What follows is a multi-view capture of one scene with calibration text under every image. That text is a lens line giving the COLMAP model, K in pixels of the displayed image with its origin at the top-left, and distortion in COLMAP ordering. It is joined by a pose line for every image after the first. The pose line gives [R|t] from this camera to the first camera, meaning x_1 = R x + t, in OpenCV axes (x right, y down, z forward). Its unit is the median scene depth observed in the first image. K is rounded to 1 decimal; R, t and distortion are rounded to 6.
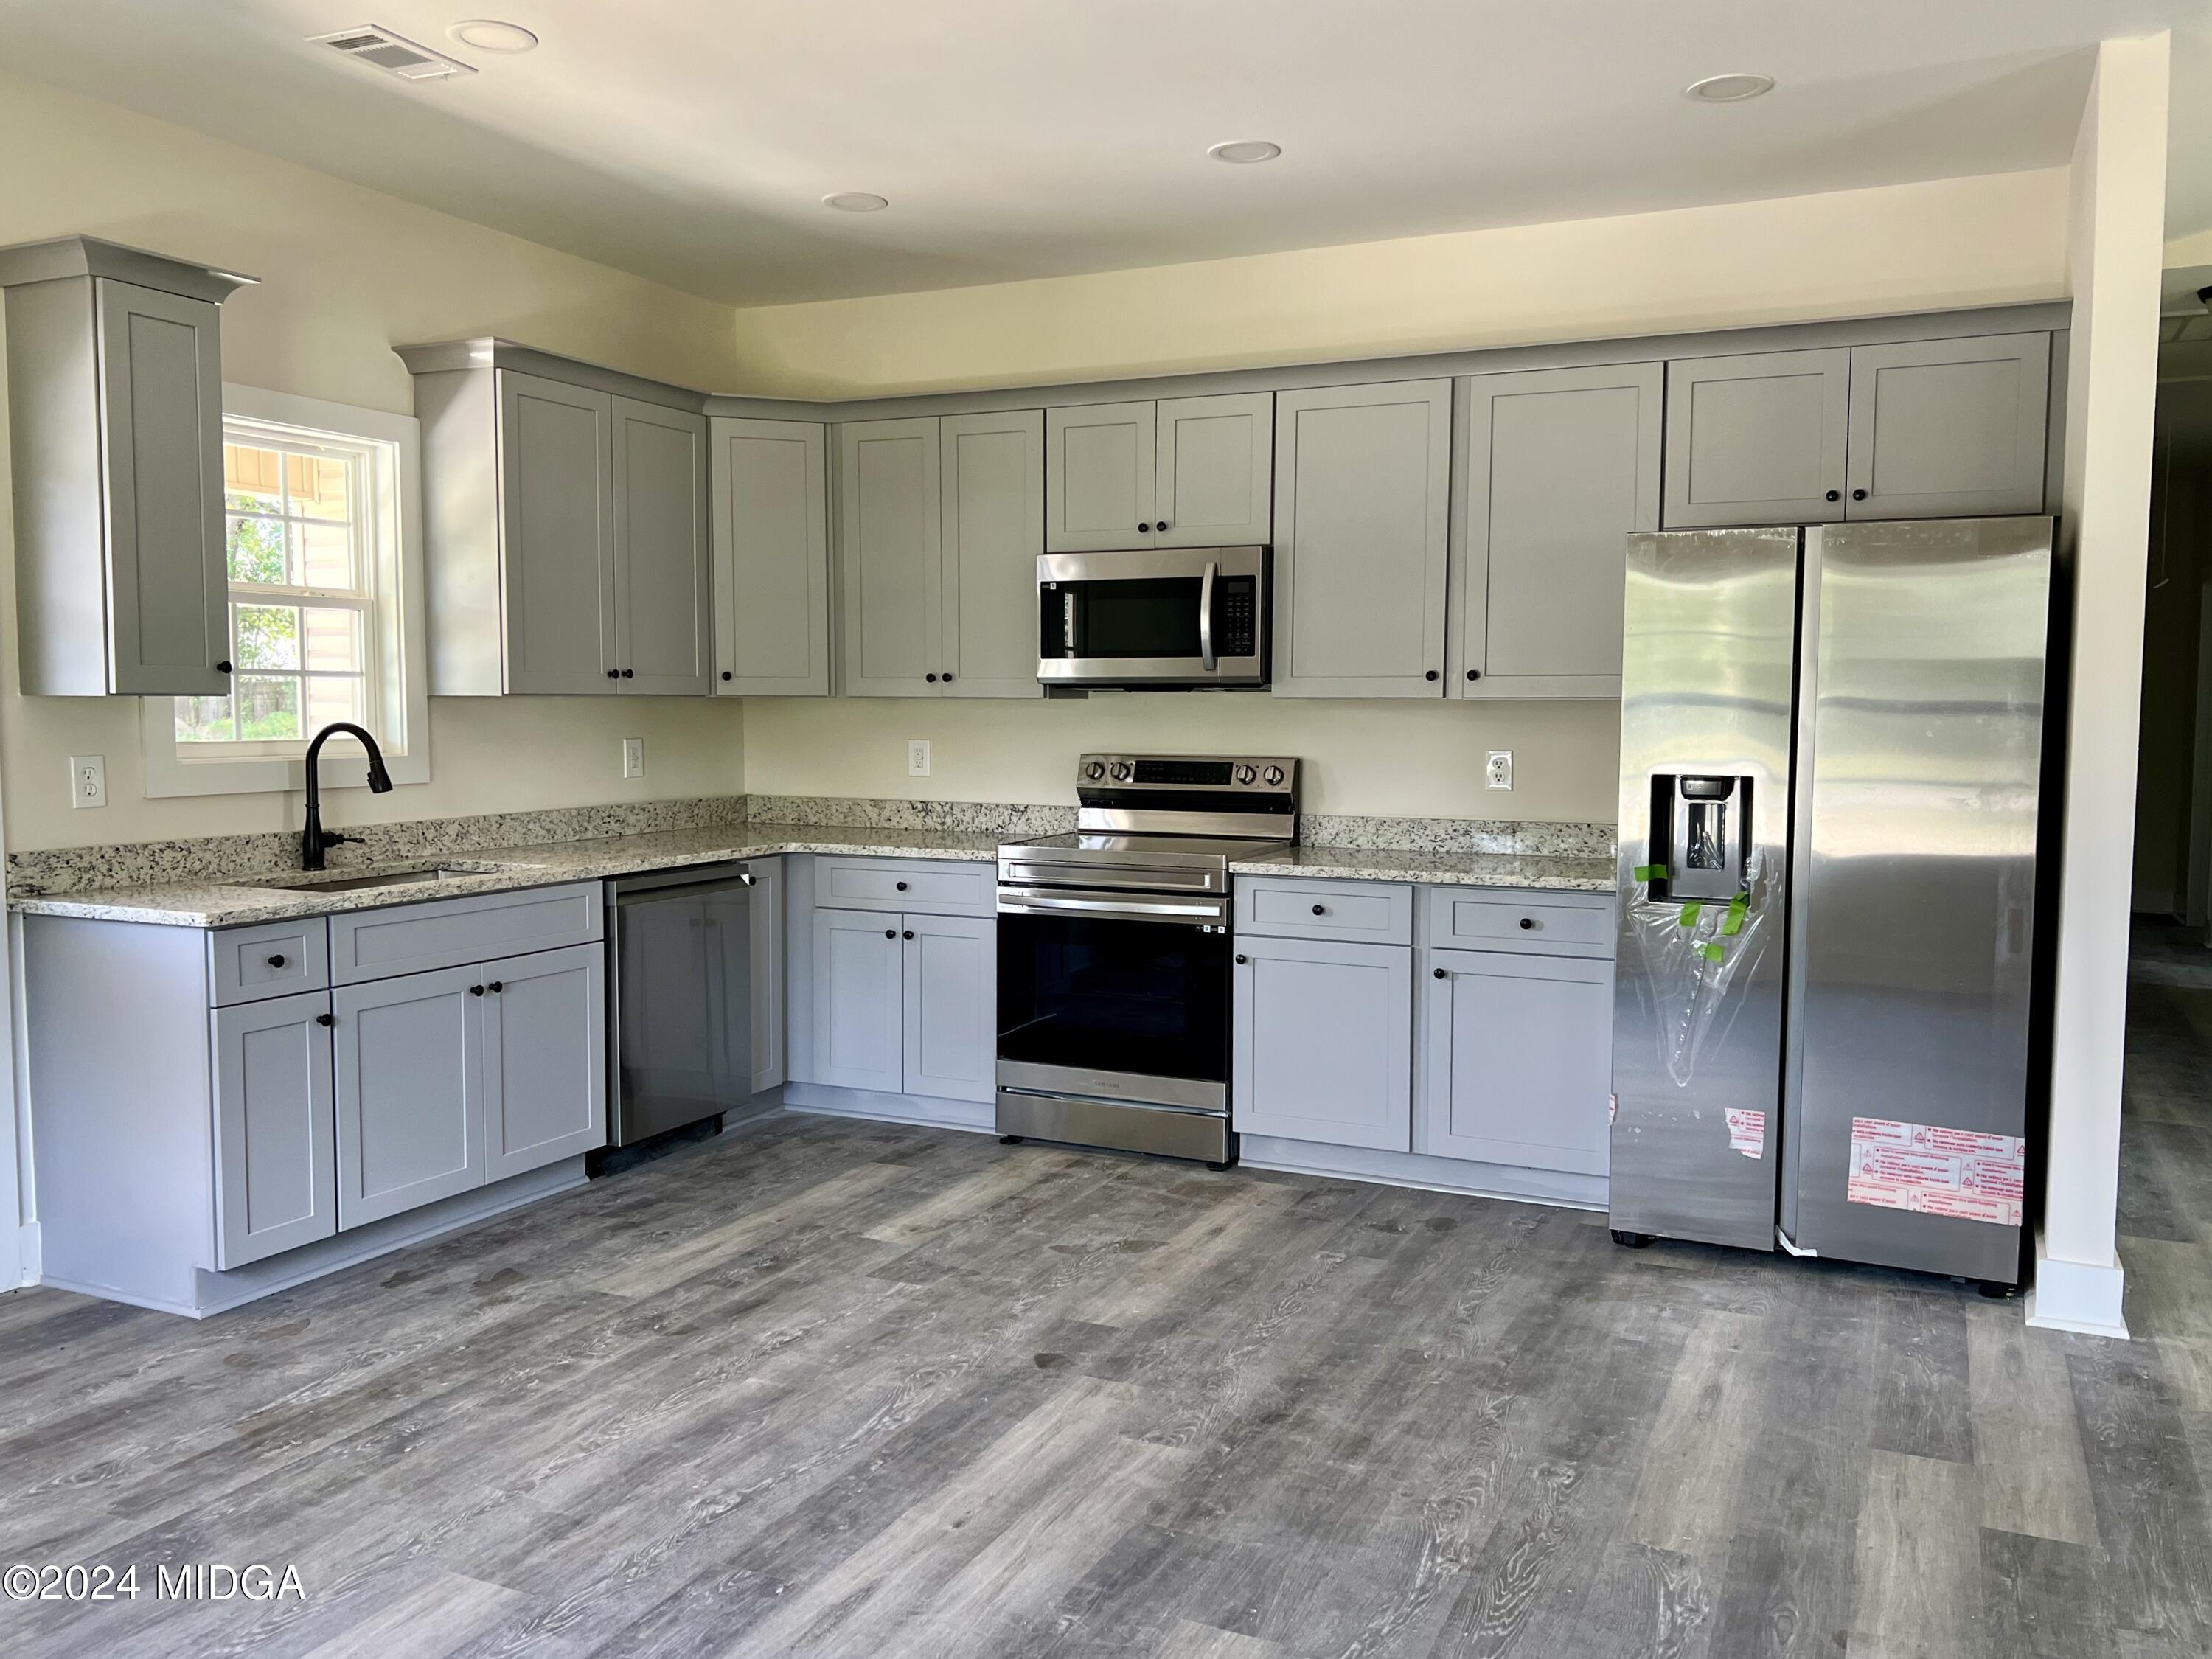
lens RADIAL K [[1746.8, 0, 1112.9], [0, 1746.8, 821.3], [0, 0, 1]] dist [0.040353, -0.007389]
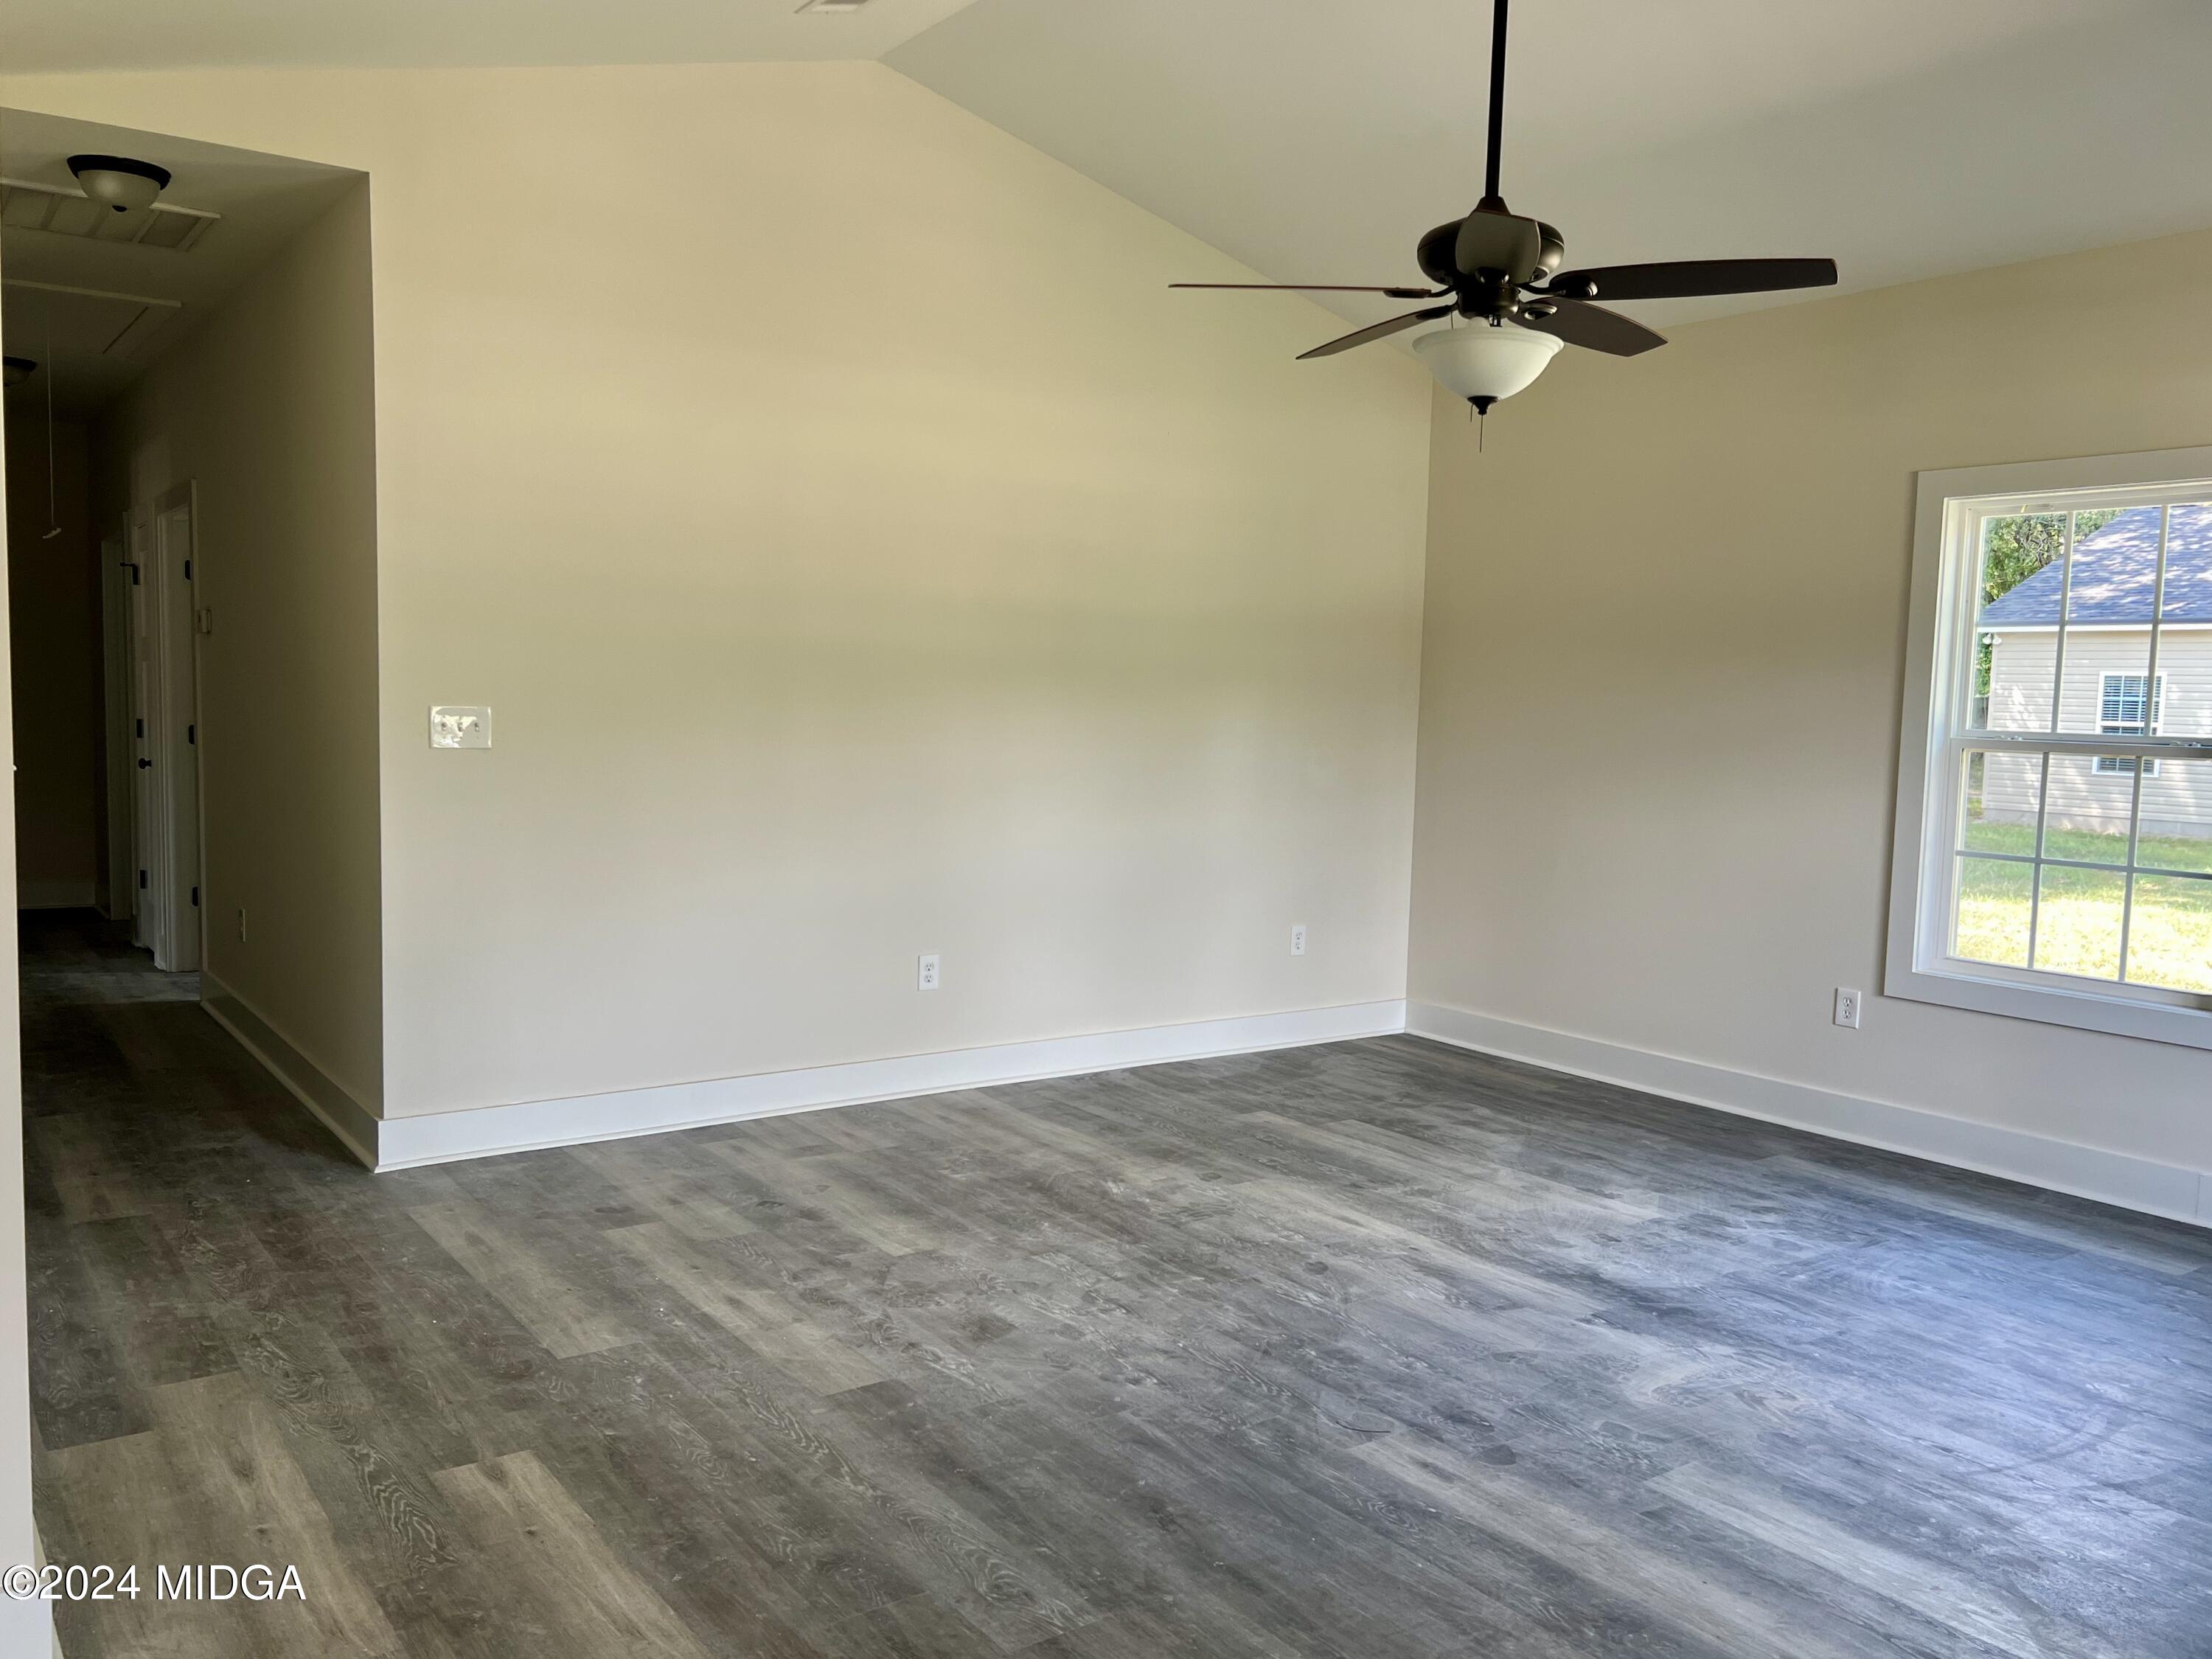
lens RADIAL K [[1753.6, 0, 1106.0], [0, 1753.6, 829.5], [0, 0, 1]] dist [0.036549, -0.016913]
pose [[0.487515, -0.064556, 0.870725, 0.190933], [0.036540, 0.997898, 0.053526, -0.035167], [-0.872350, 0.005722, 0.488849, 0.313547]]
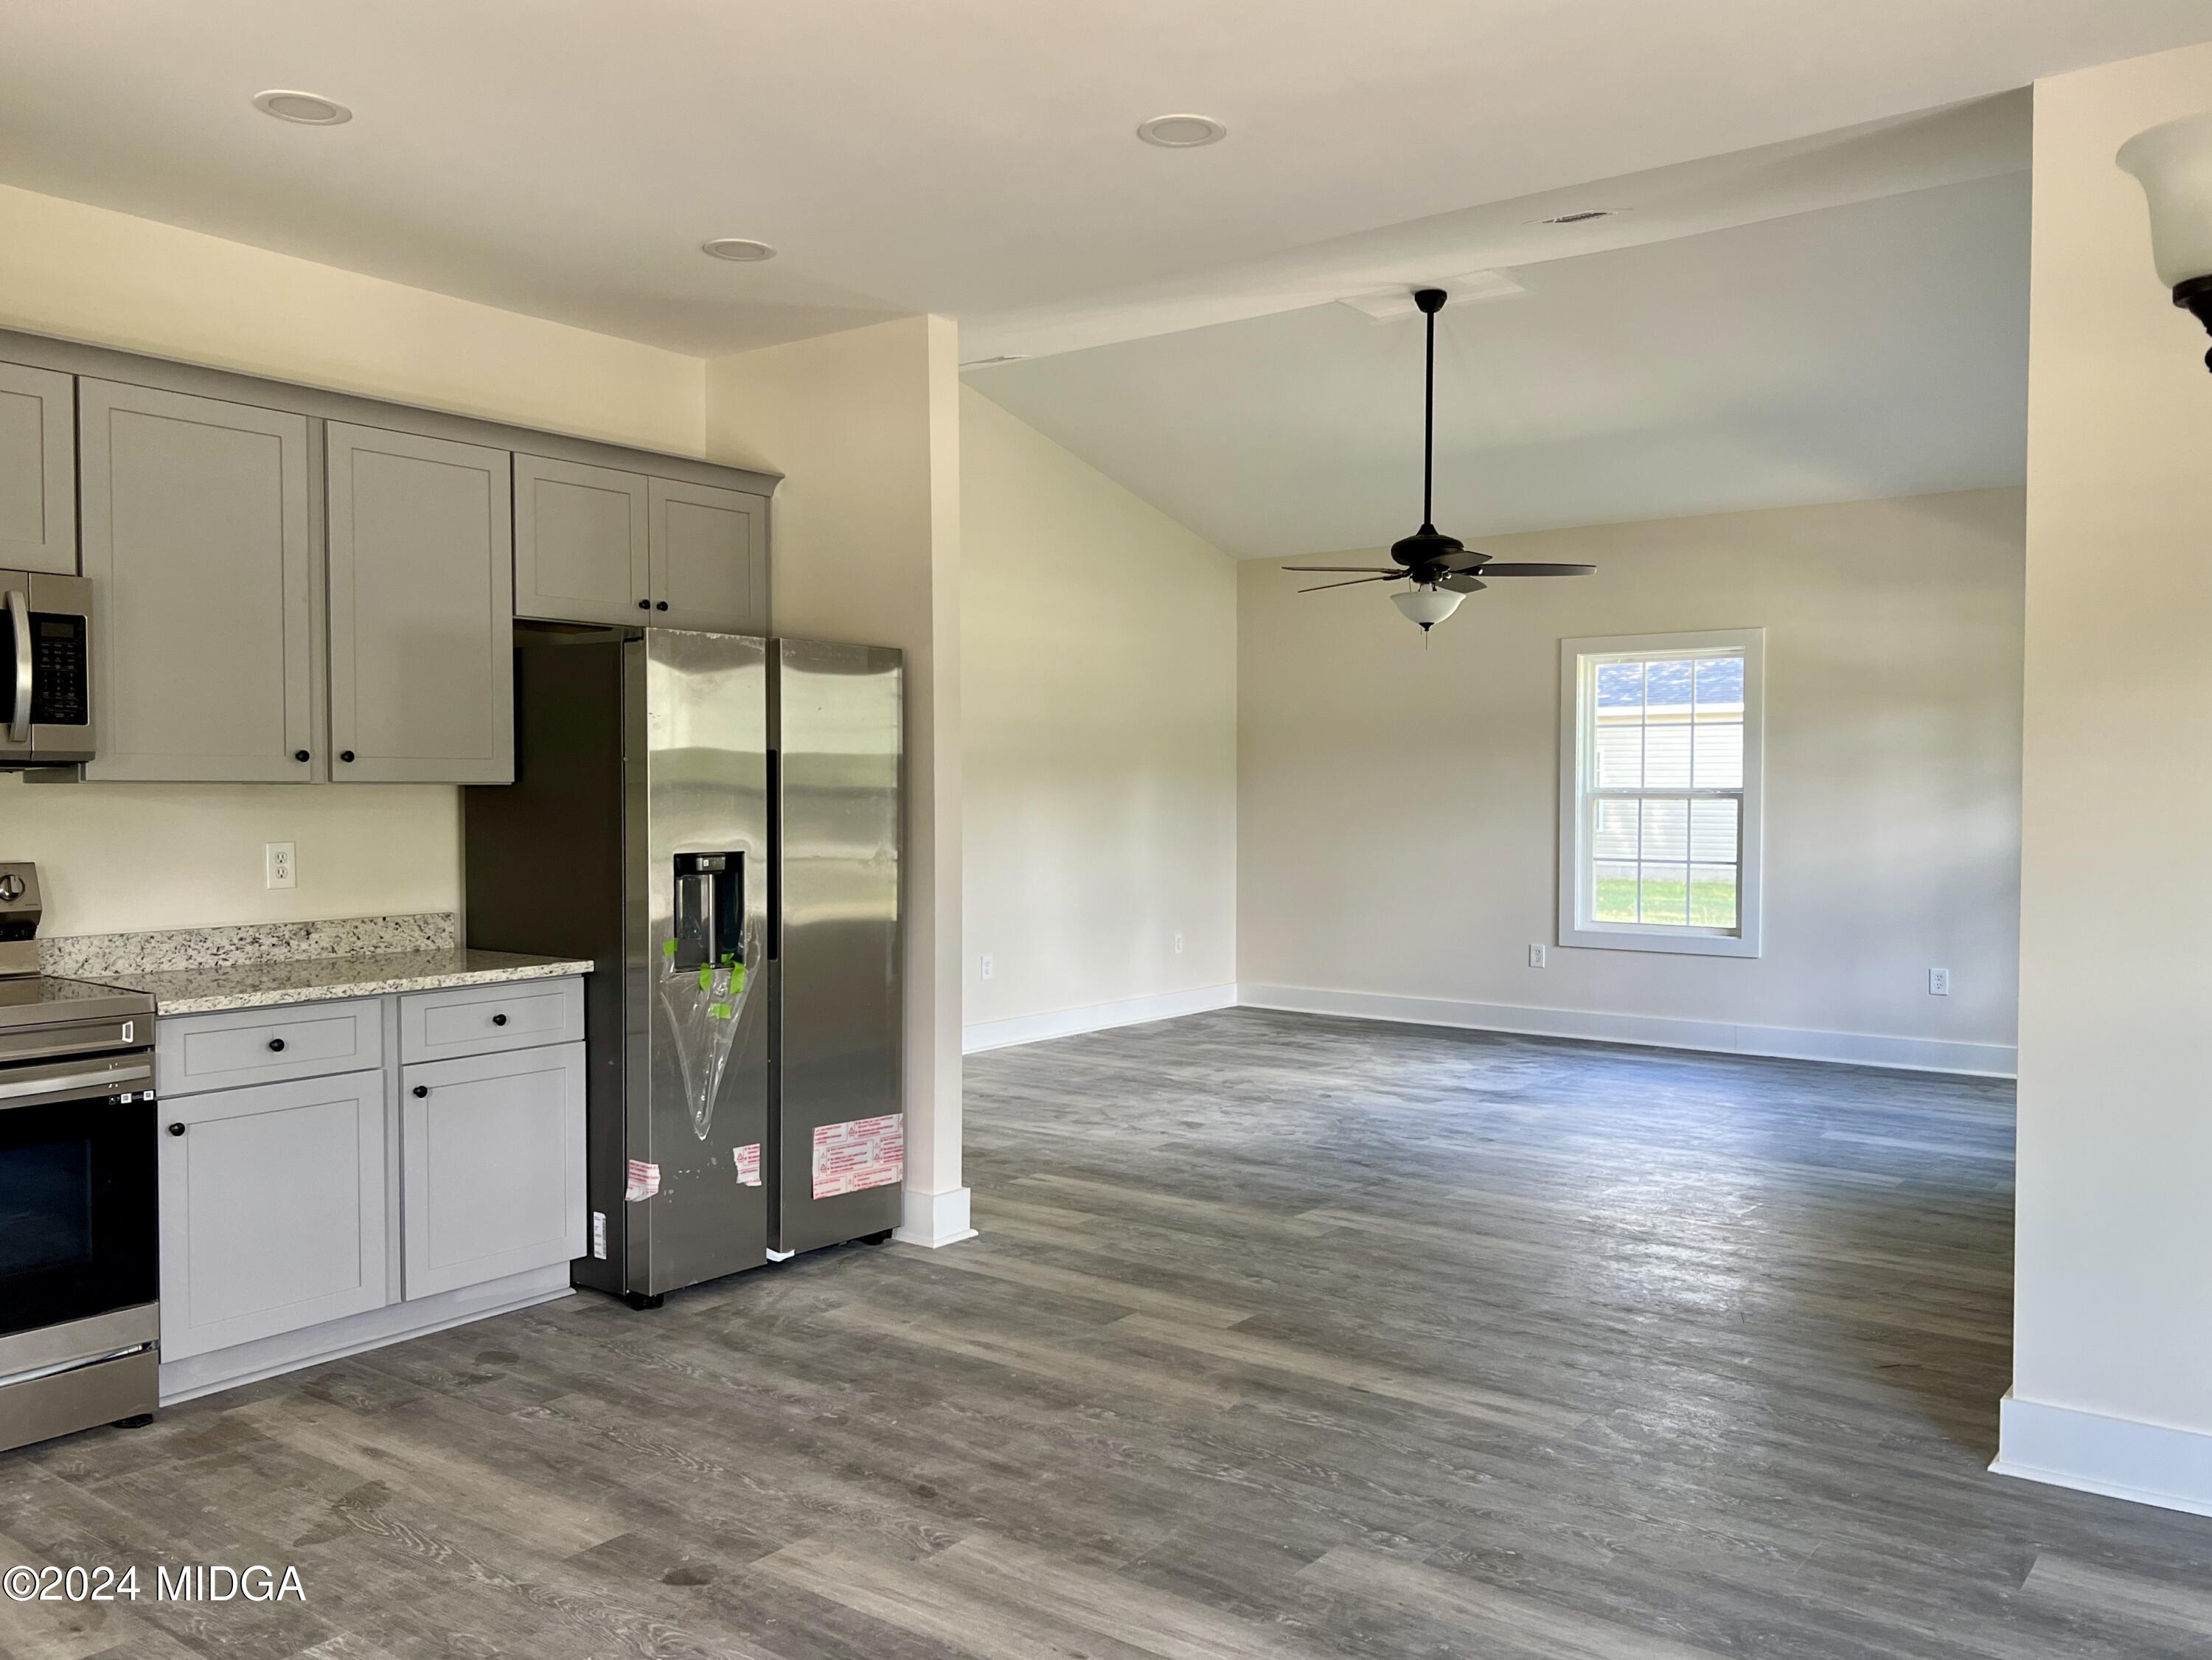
lens RADIAL K [[1753.7, 0, 1106.0], [0, 1753.7, 830.0], [0, 0, 1]] dist [0.036549, -0.016913]
pose [[0.220305, -0.030684, 0.974948, -0.681565], [0.067681, 0.997577, 0.016102, -0.041064], [-0.973080, 0.062438, 0.221848, 0.506492]]
